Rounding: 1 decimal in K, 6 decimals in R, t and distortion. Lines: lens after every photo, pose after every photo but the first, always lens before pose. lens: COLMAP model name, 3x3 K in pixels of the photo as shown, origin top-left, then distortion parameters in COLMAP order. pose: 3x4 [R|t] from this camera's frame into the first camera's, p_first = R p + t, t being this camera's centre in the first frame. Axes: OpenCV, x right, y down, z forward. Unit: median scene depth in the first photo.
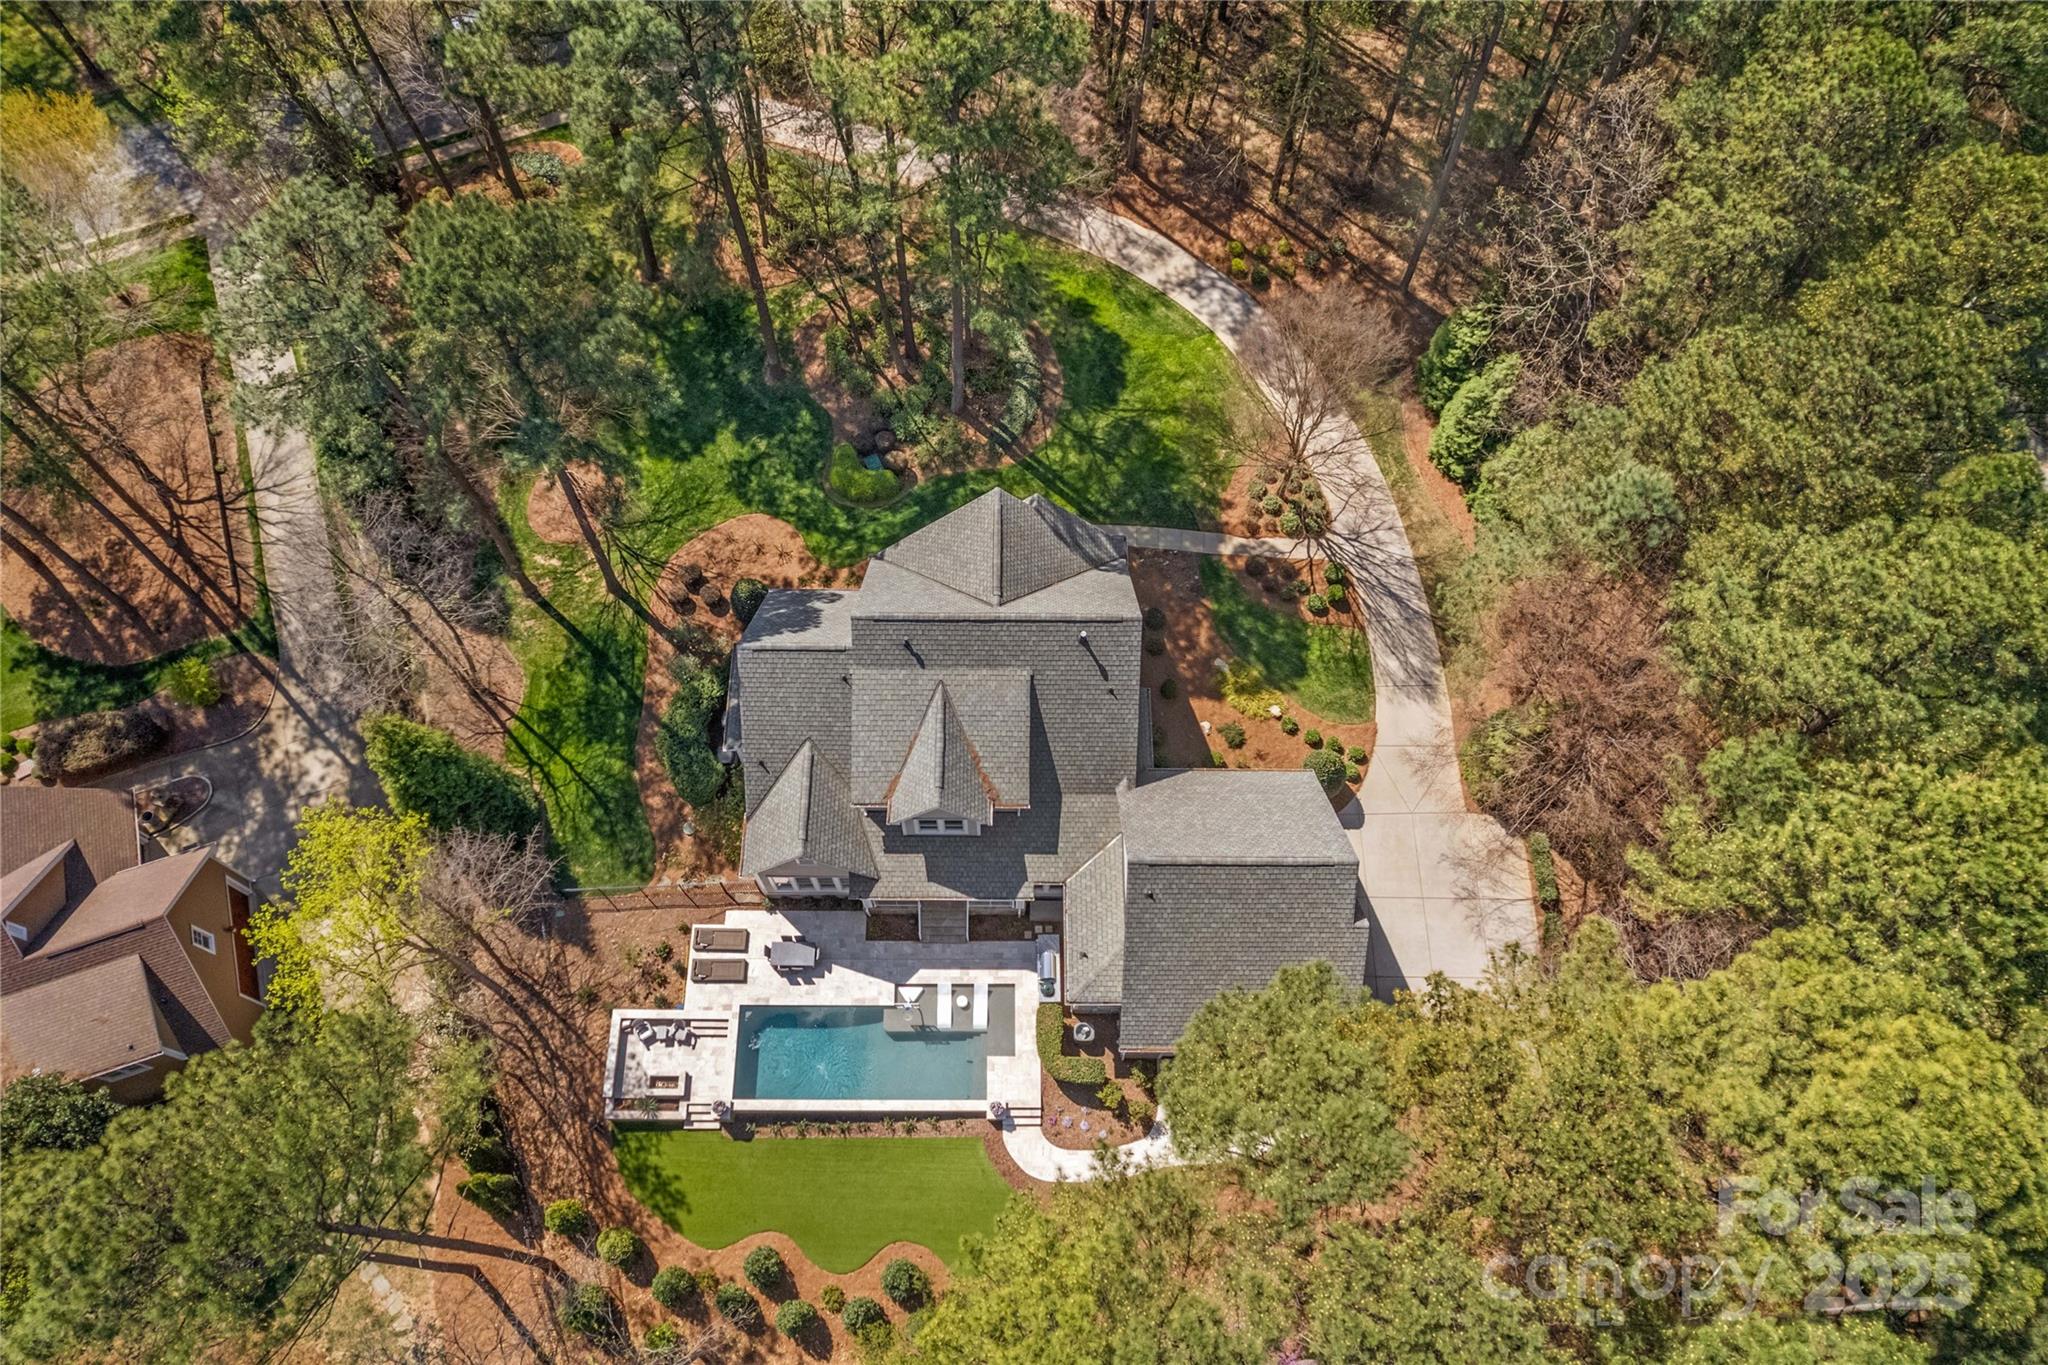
lens RADIAL K [[1323.1, 0, 1024.0], [0, 1323.1, 682.5], [0, 0, 1]] dist [-0.034478, 0.002031]
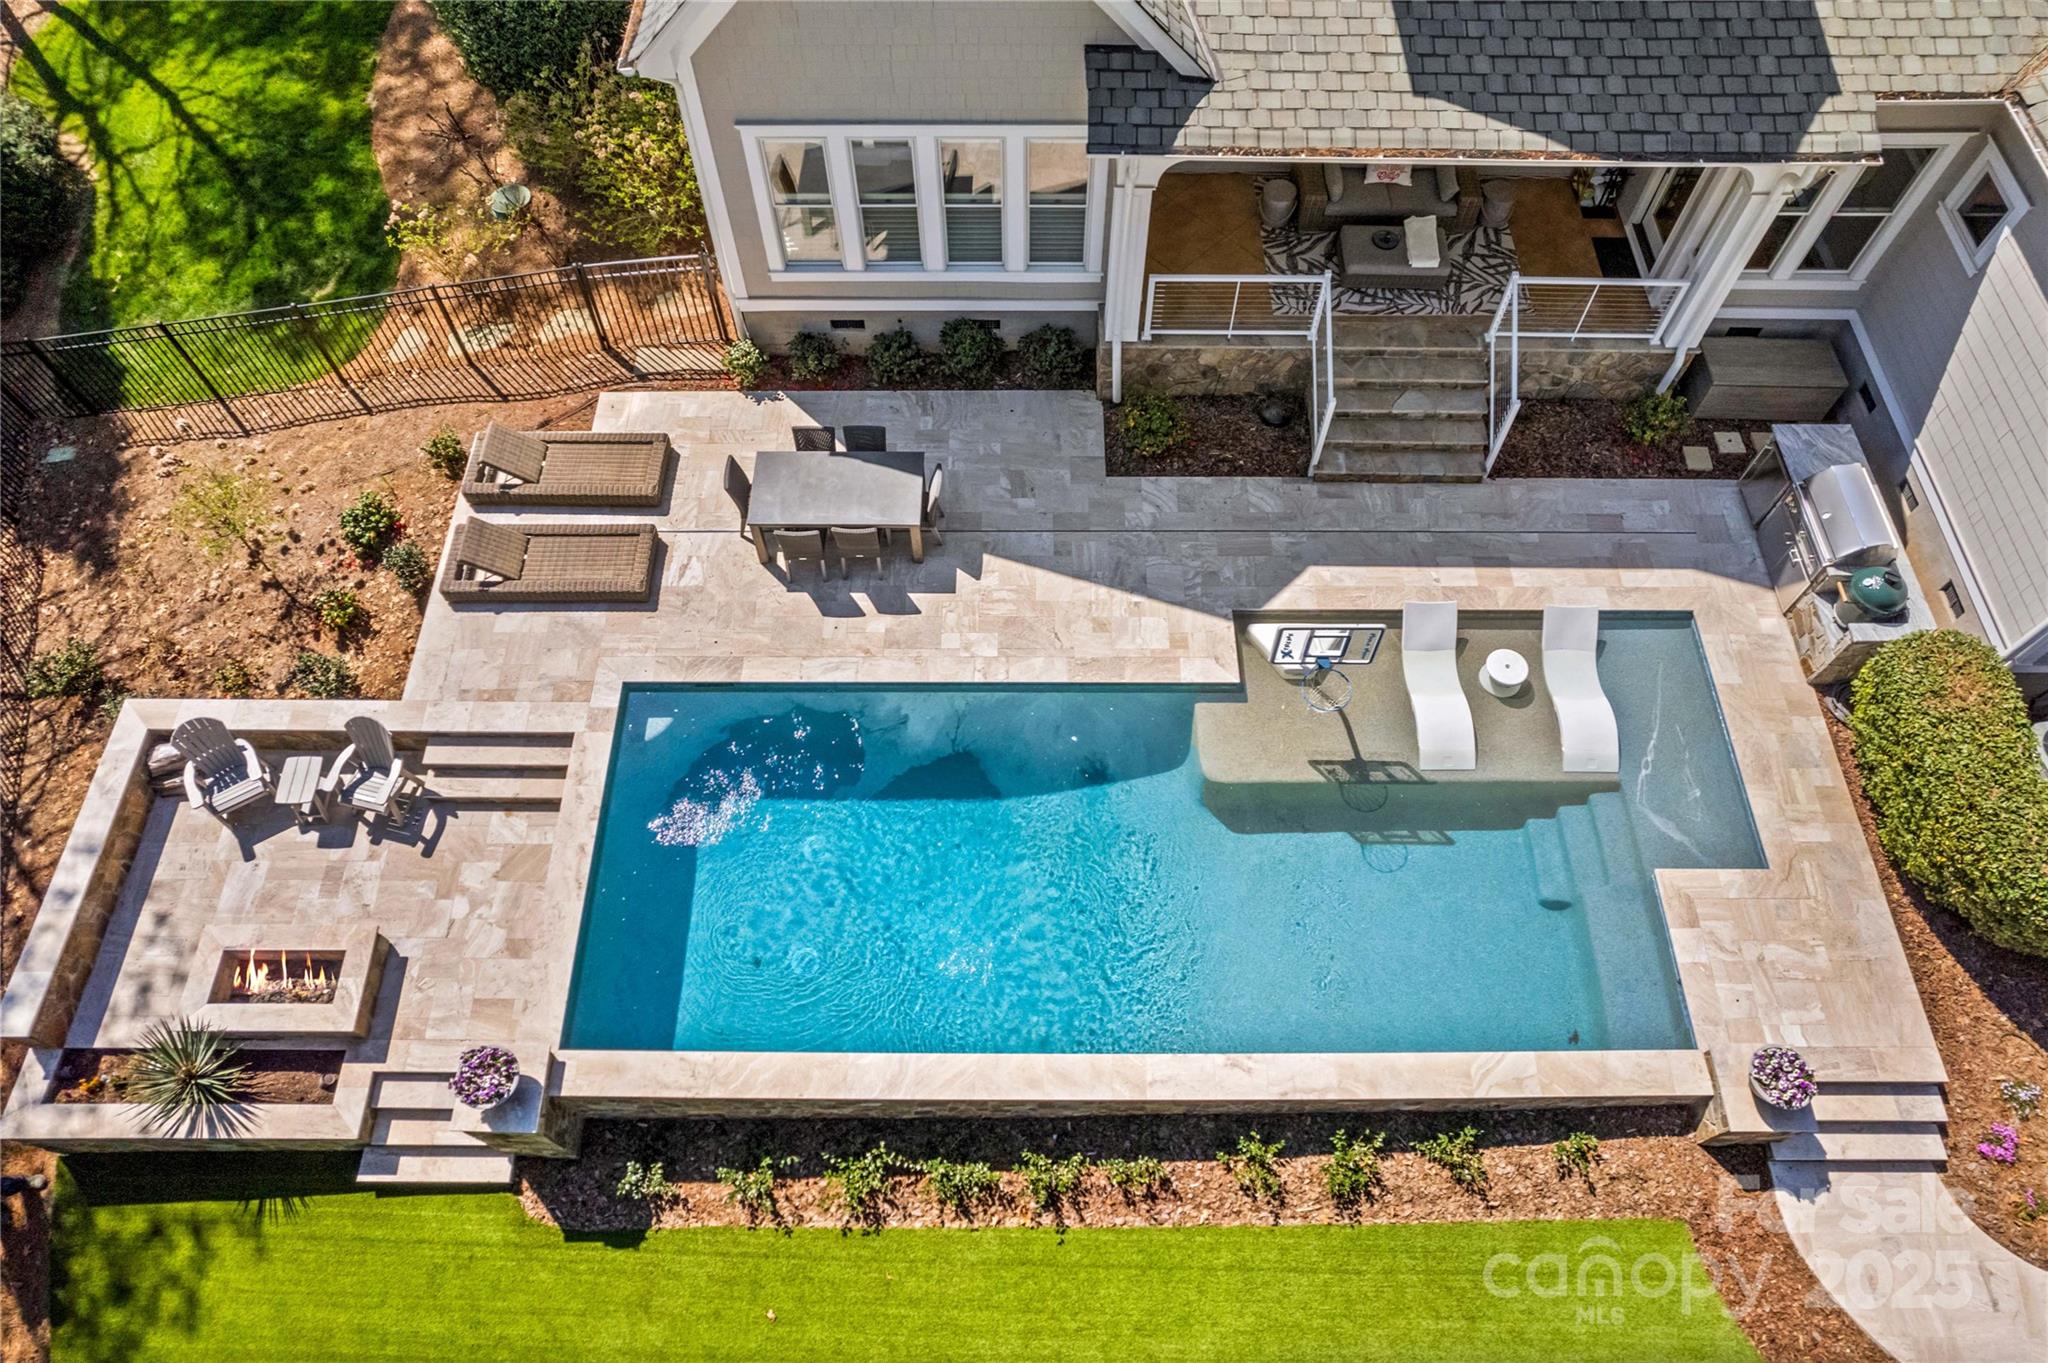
lens RADIAL K [[1323.1, 0, 1024.0], [0, 1323.1, 681.5], [0, 0, 1]] dist [-0.034478, 0.002031]
pose [[0.999079, -0.013848, -0.040623, -0.130129], [0.009820, 0.995166, -0.097718, 0.271715], [0.041780, 0.097229, 0.994385, 0.759690]]
